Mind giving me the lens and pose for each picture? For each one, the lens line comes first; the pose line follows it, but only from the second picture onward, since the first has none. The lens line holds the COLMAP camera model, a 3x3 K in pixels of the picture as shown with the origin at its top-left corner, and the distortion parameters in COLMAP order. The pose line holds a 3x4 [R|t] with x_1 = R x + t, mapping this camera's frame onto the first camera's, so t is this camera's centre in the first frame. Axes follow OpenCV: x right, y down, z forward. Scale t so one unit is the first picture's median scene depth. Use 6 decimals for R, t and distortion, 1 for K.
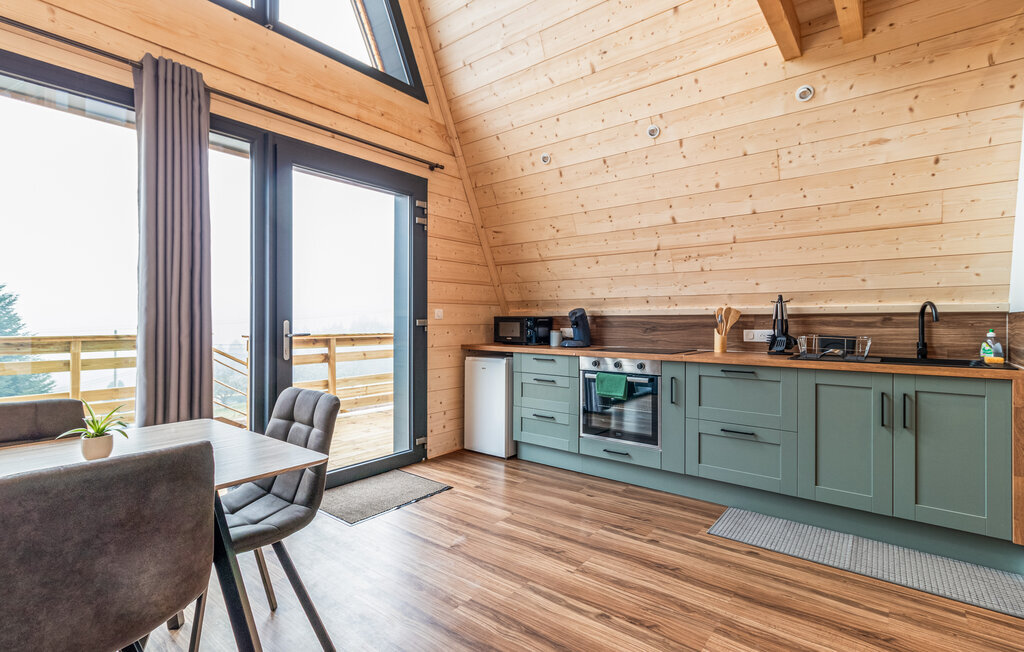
lens RADIAL K [[483.4, 0, 518.5], [0, 483.4, 321.4], [0, 0, 1]] dist [0.002879, 0.000358]
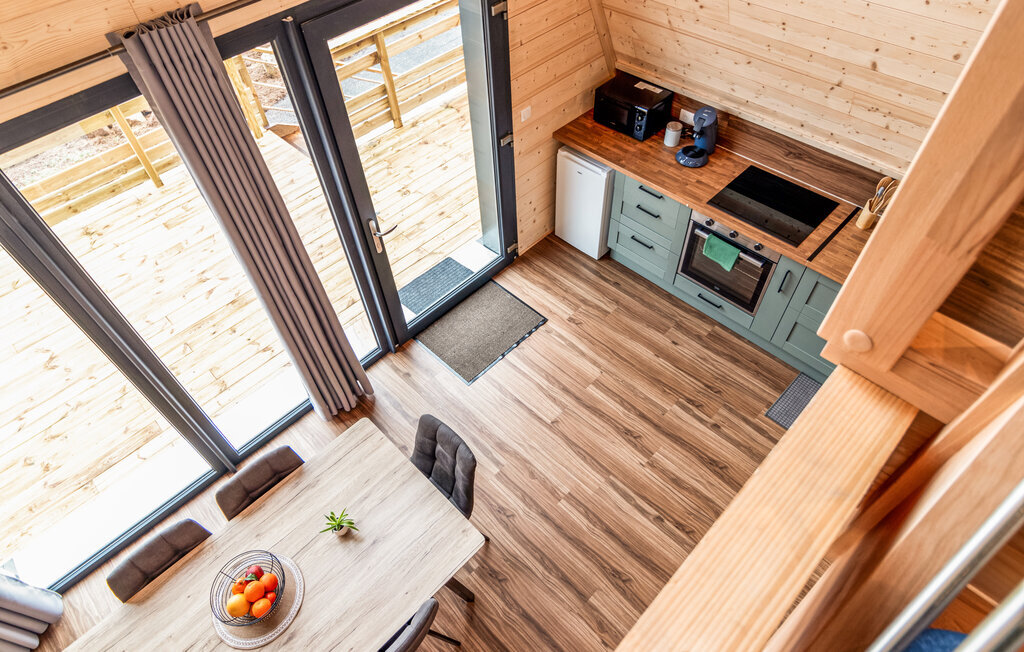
lens RADIAL K [[601.3, 0, 524.2], [0, 601.3, 313.7], [0, 0, 1]] dist [0.001083, -0.000108]
pose [[0.992878, 0.076282, -0.091516, -0.069971], [0.022784, 0.632389, 0.774316, -0.753483], [0.116940, -0.770886, 0.626146, 0.174814]]
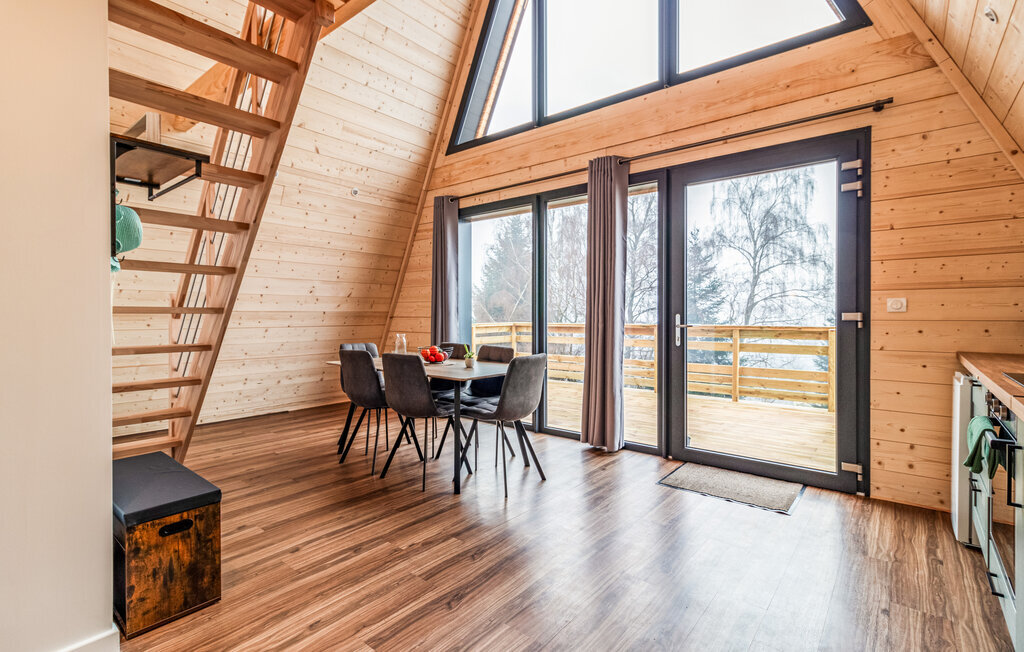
lens RADIAL K [[490.6, 0, 507.8], [0, 490.6, 315.3], [0, 0, 1]] dist [0.005988, -0.000207]
pose [[-0.009144, -0.006371, -0.999938, 0.759964], [0.005771, 0.999963, -0.006424, 0.003249], [0.999942, -0.005829, -0.009107, 0.570514]]
